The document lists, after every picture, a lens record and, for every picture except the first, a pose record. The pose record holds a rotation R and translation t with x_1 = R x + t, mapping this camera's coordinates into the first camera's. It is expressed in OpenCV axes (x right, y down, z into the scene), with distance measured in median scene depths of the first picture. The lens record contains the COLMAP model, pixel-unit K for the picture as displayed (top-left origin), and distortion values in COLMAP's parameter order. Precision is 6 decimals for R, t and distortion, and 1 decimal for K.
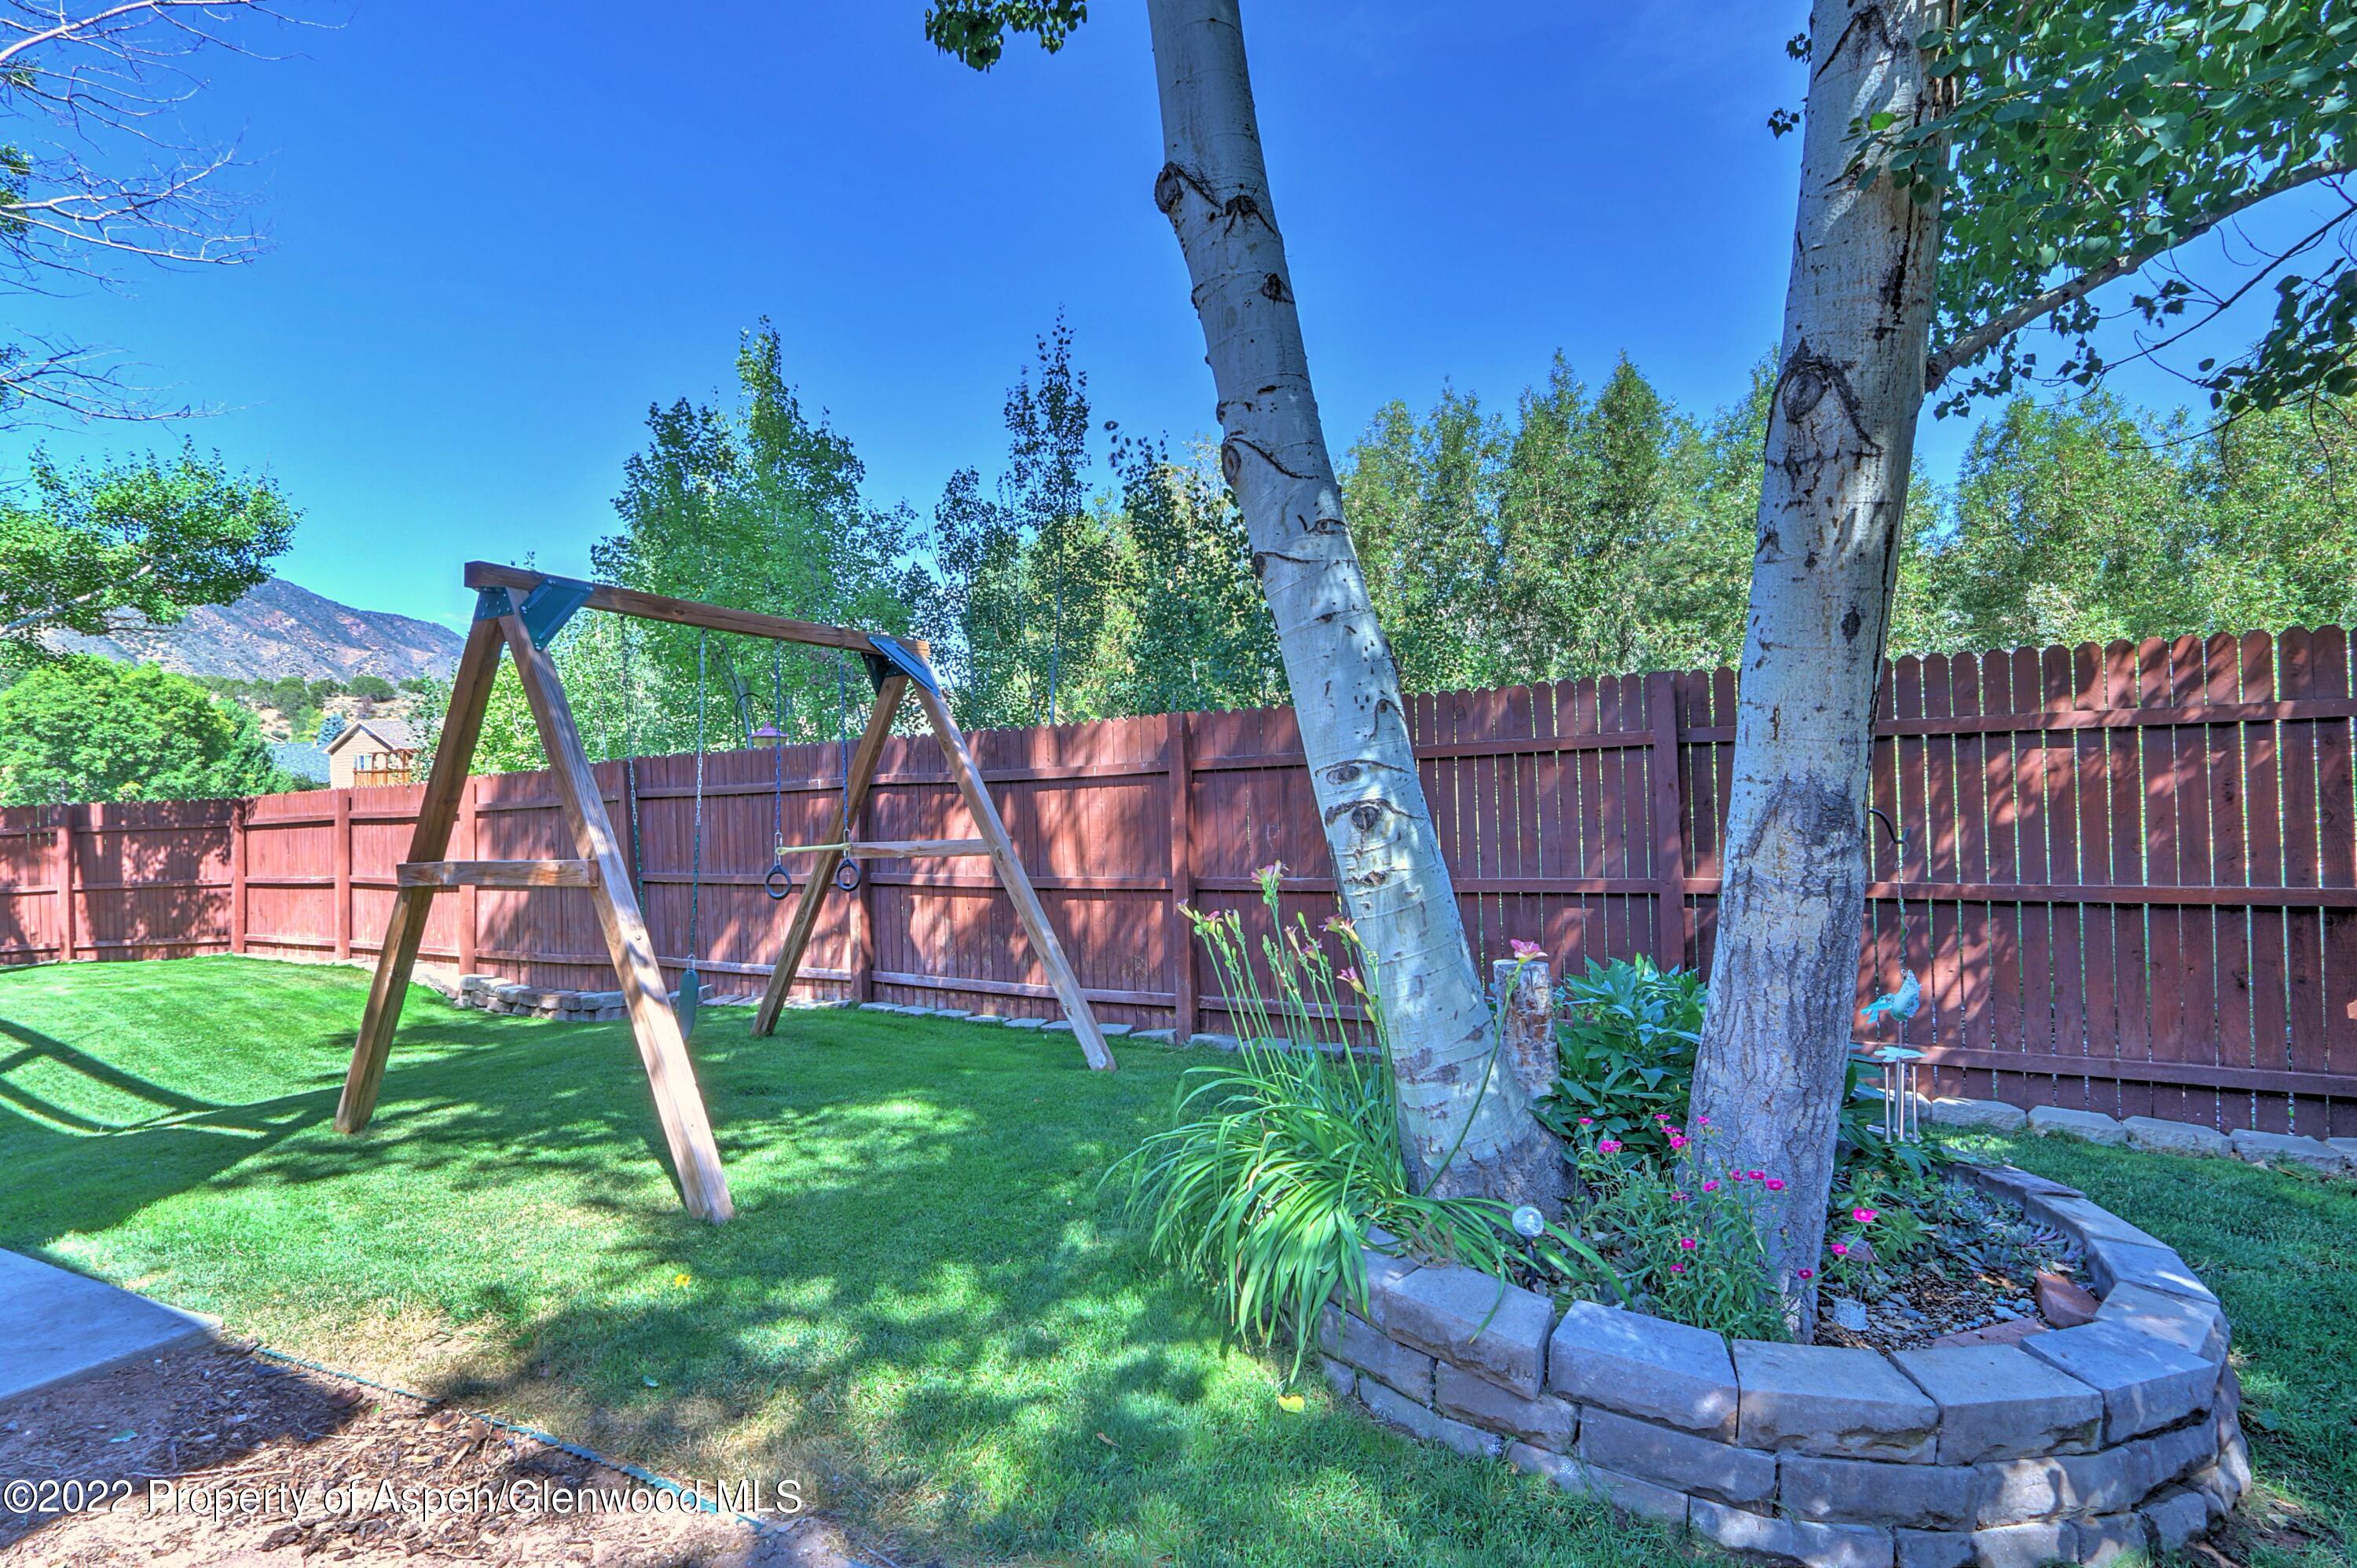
lens RADIAL K [[1130.2, 0, 1172.1], [0, 1130.2, 787.2], [0, 0, 1]] dist [-0.014272, -0.000063]
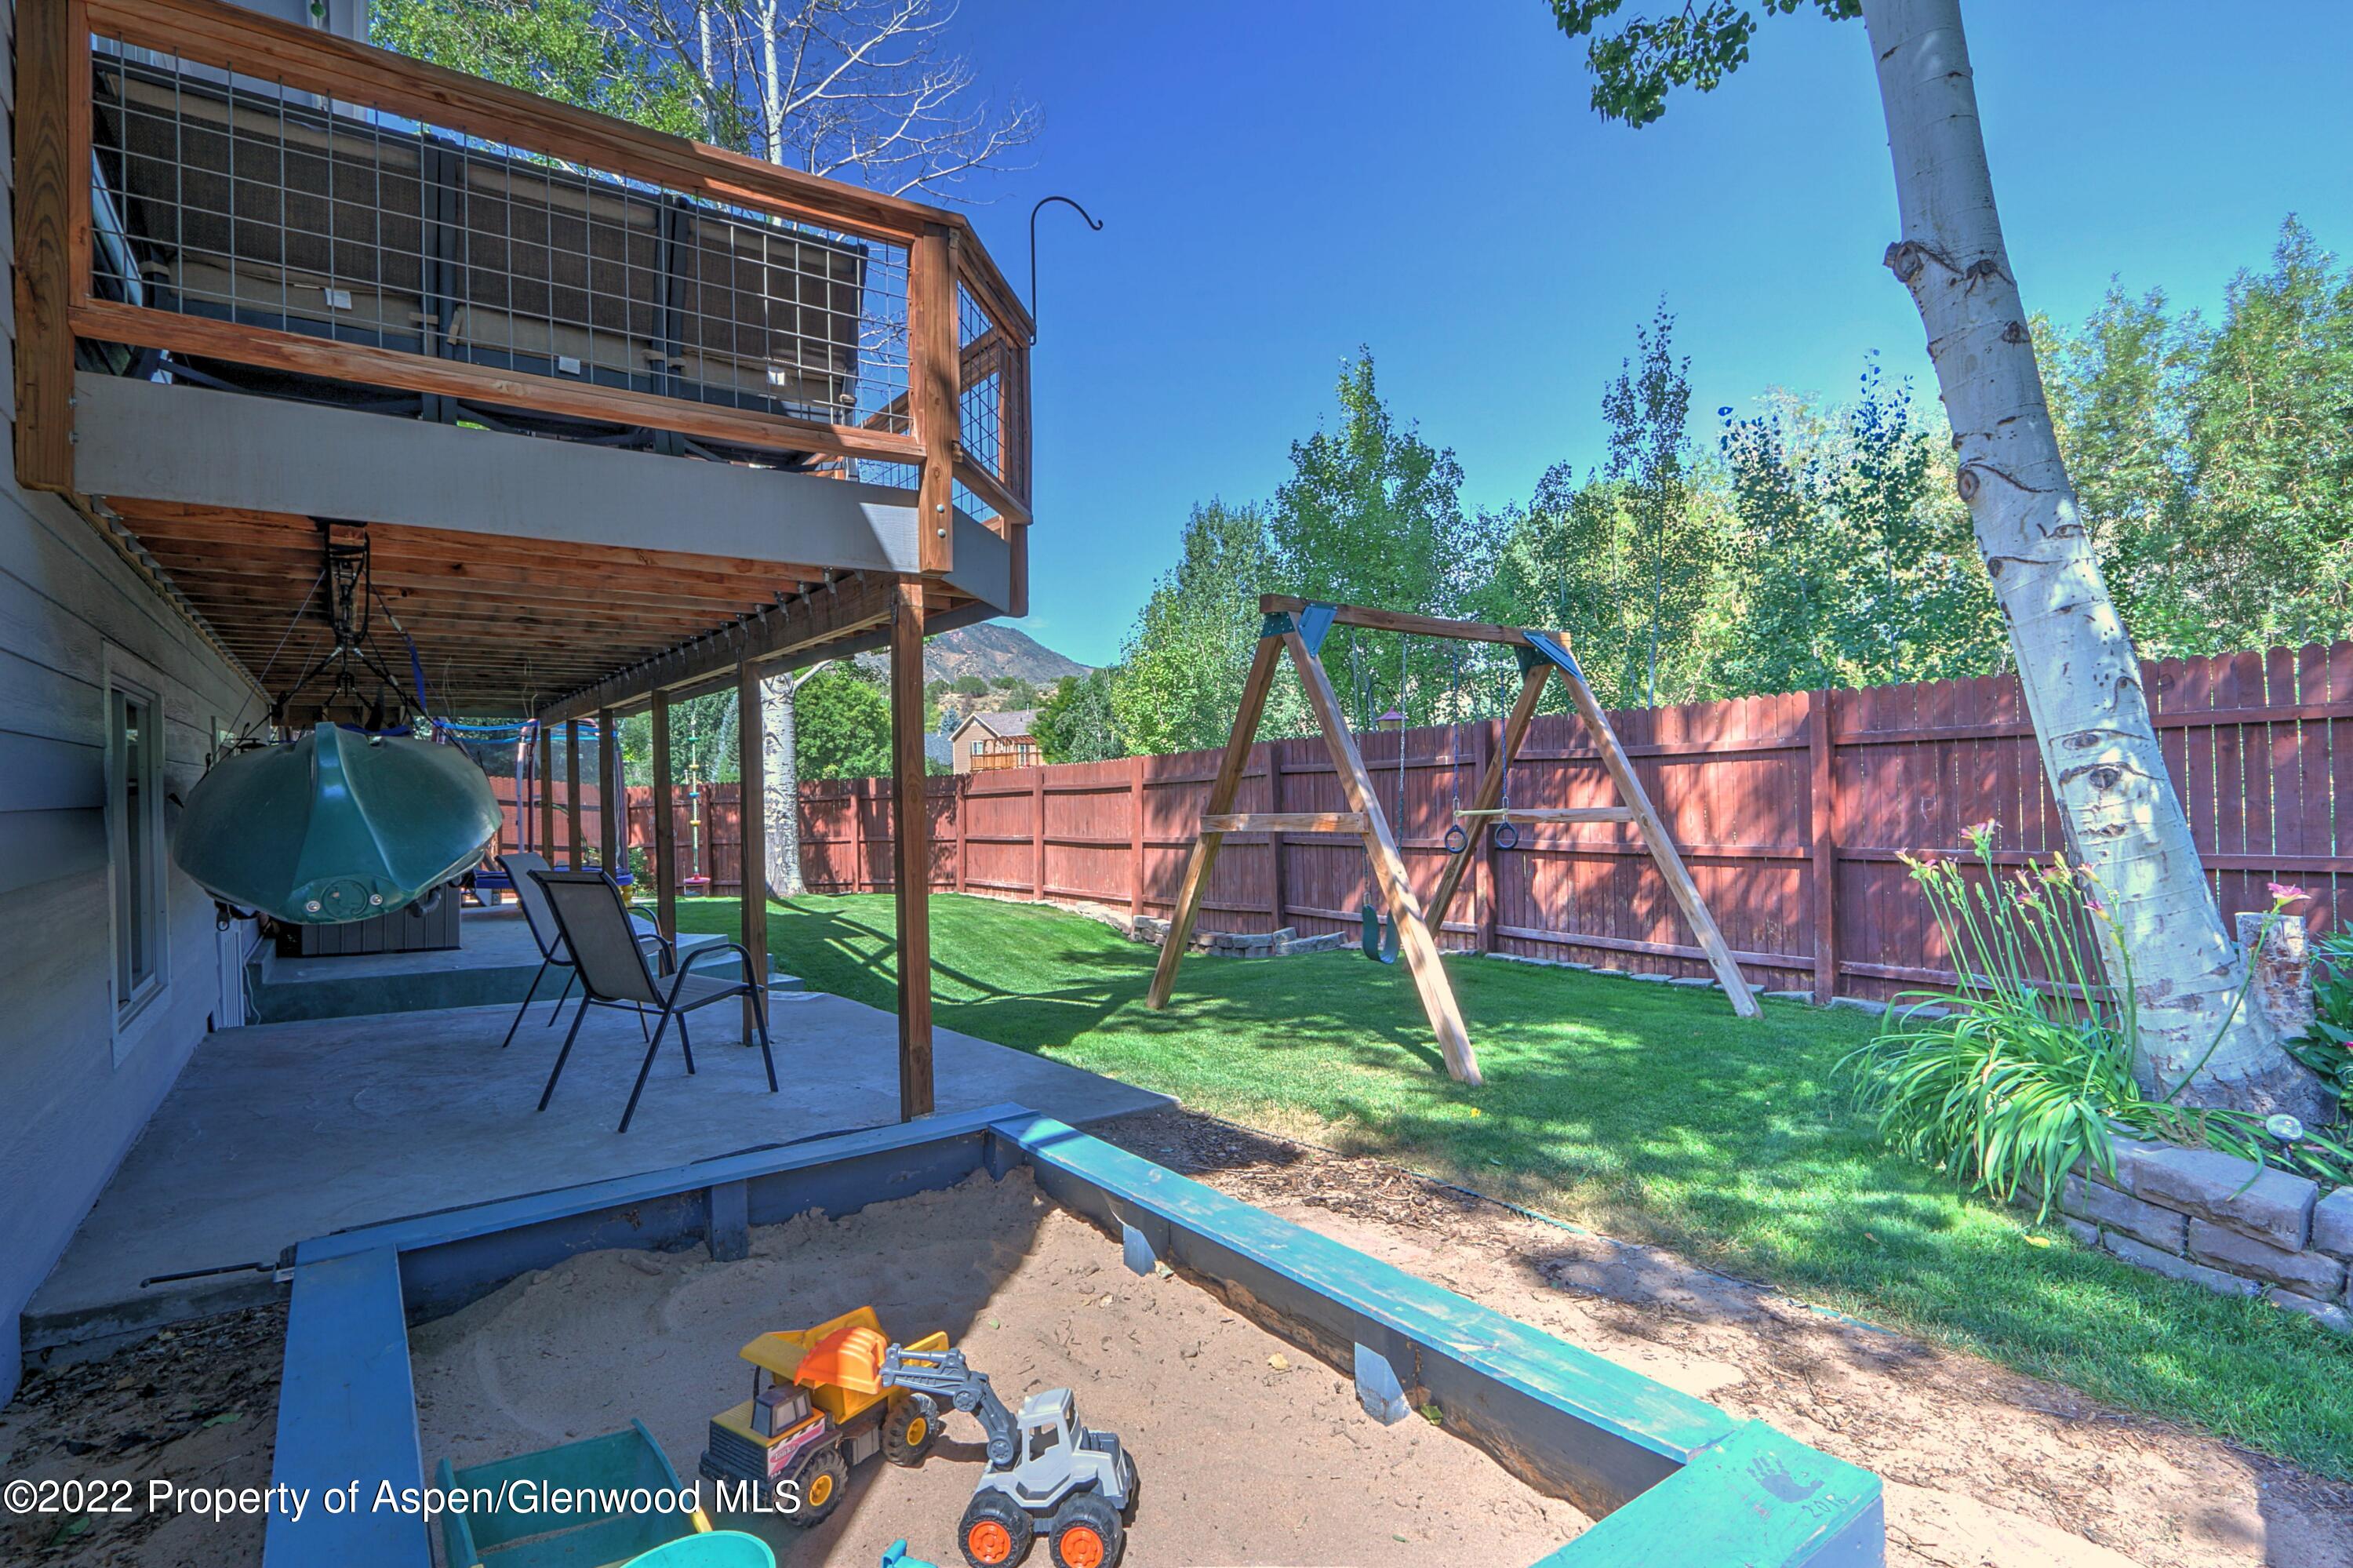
lens RADIAL K [[1141.1, 0, 1172.1], [0, 1141.1, 790.2], [0, 0, 1]] dist [-0.006779, 0.000609]
pose [[0.905339, 0.008438, -0.424605, -0.087867], [-0.000723, 0.999832, 0.018326, 0.008155], [0.424688, -0.016284, 0.905193, -0.206431]]
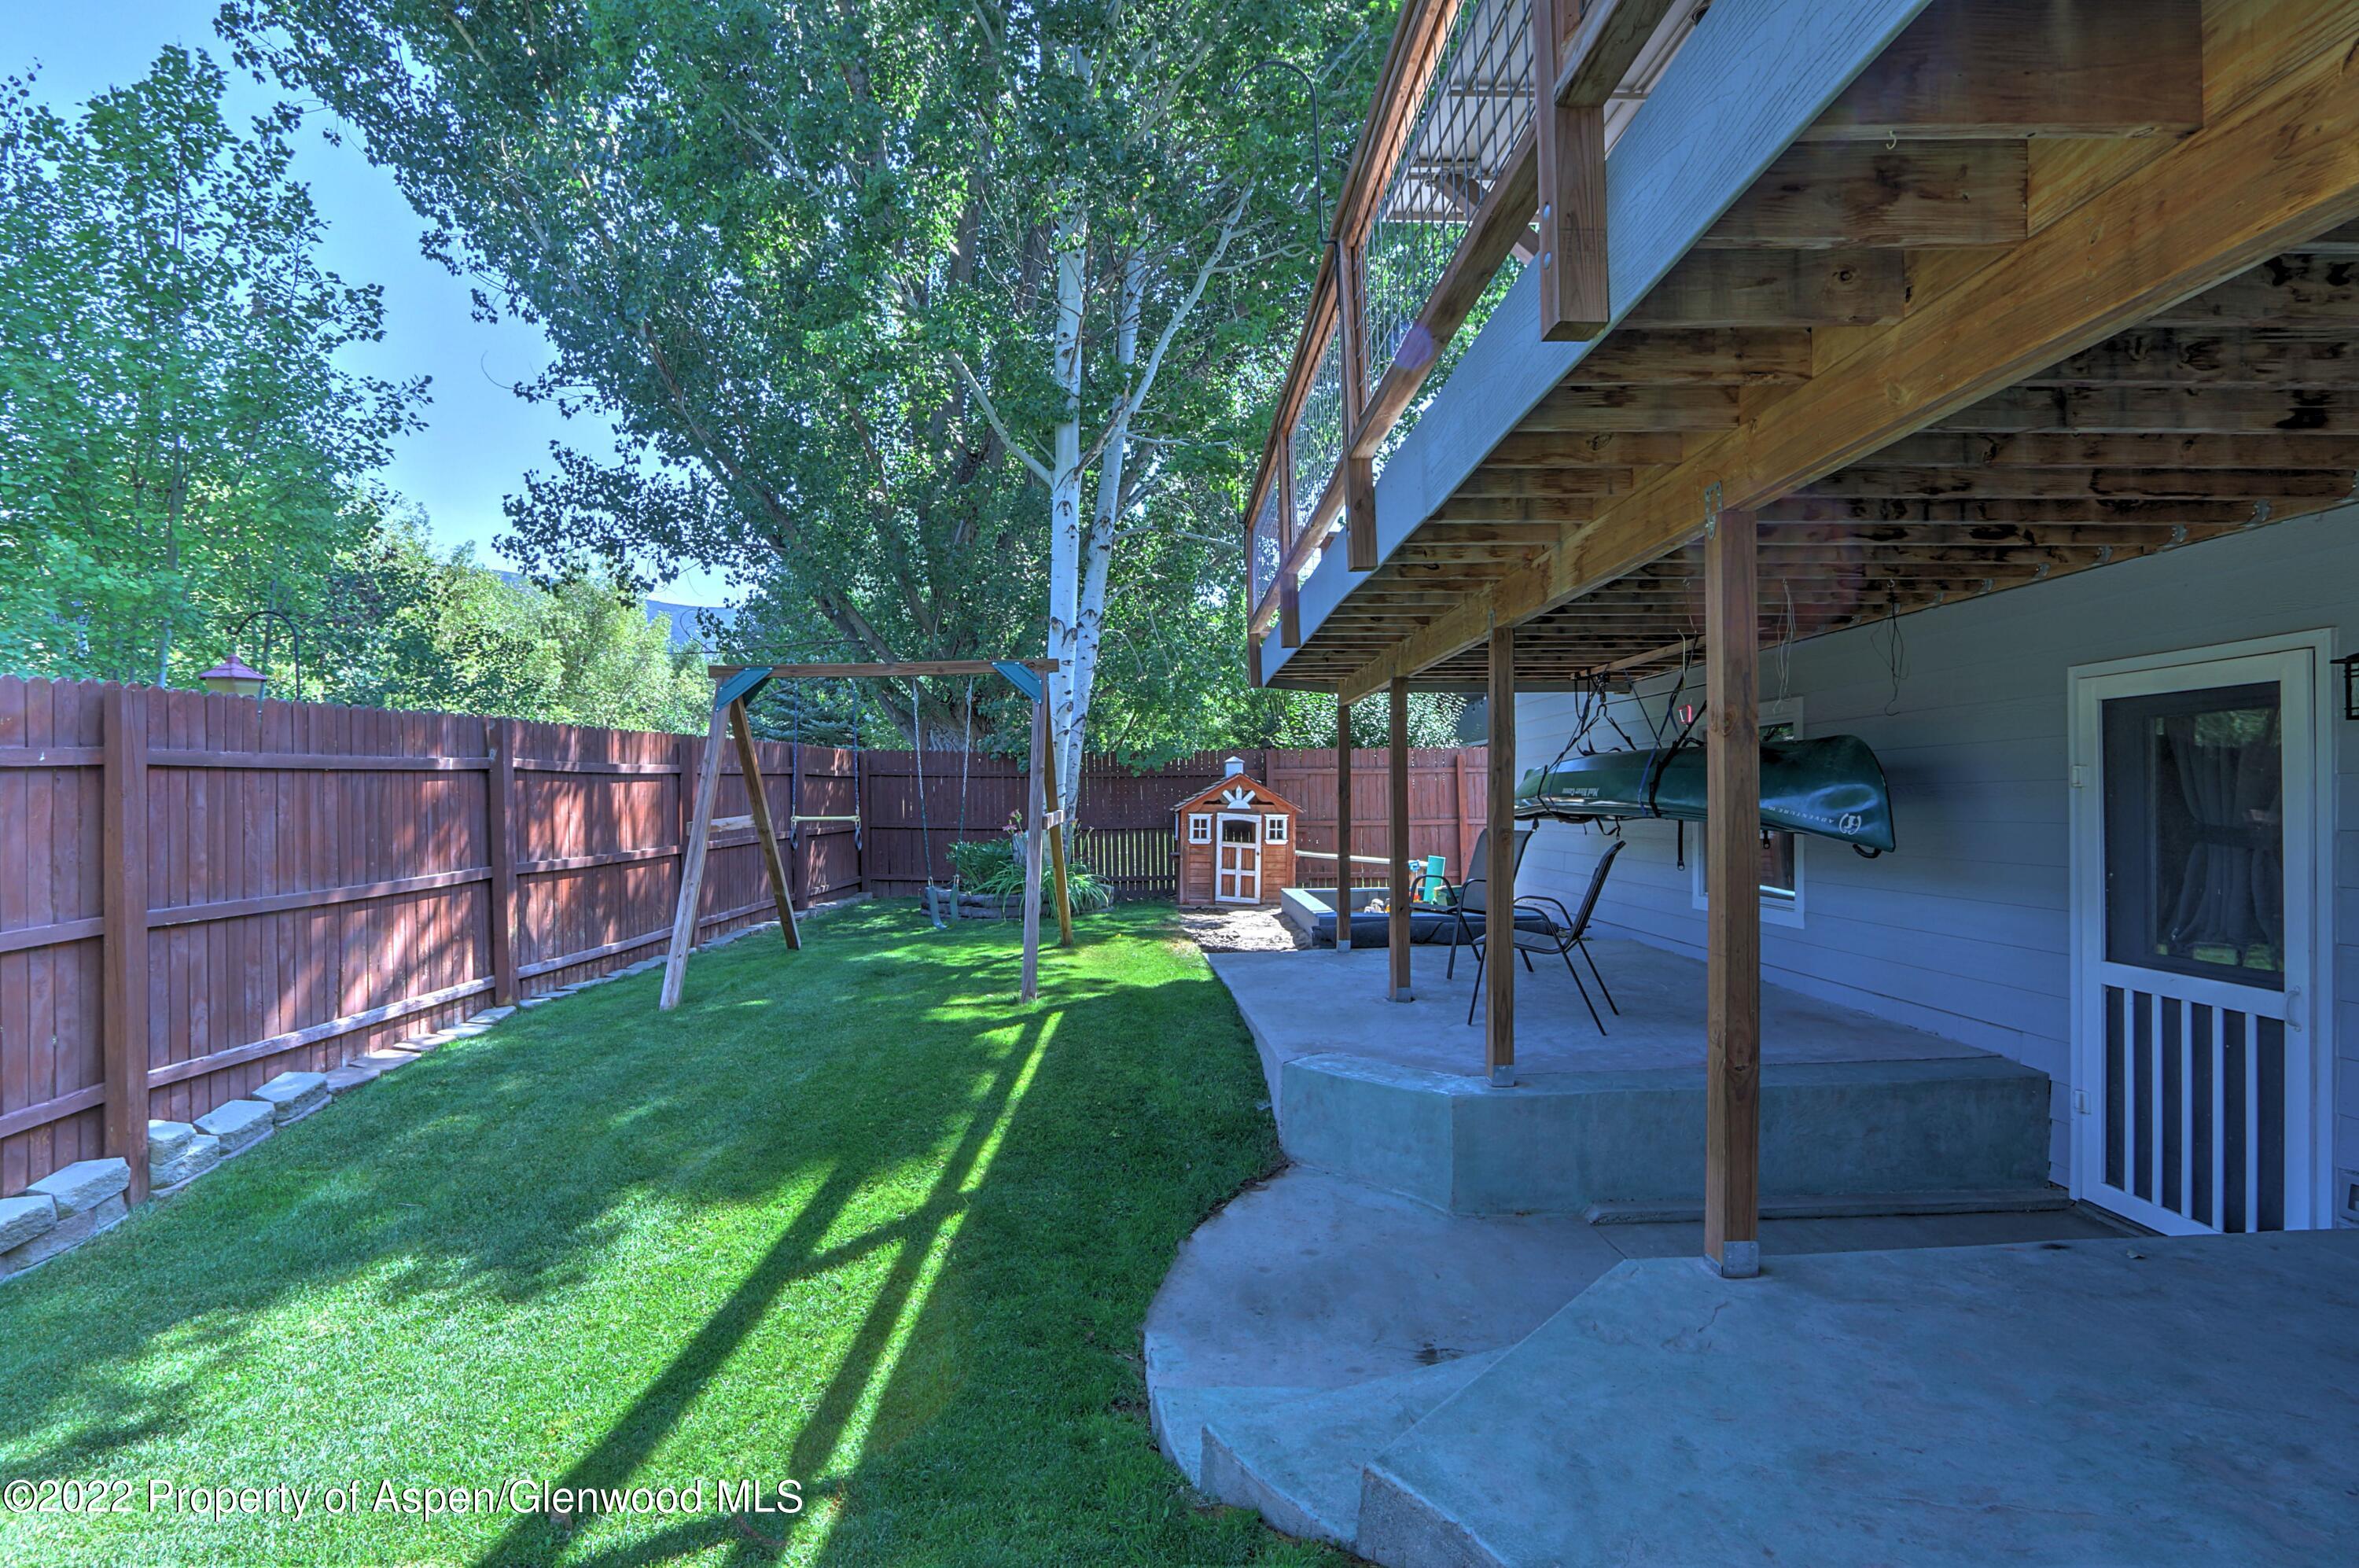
lens RADIAL K [[1131.2, 0, 1173.1], [0, 1131.2, 787.2], [0, 0, 1]] dist [-0.014272, -0.000063]
pose [[-0.505702, 0.027284, 0.862277, -1.557623], [0.011260, 0.999623, -0.025027, 0.049229], [-0.862635, -0.002947, -0.505819, 1.170255]]
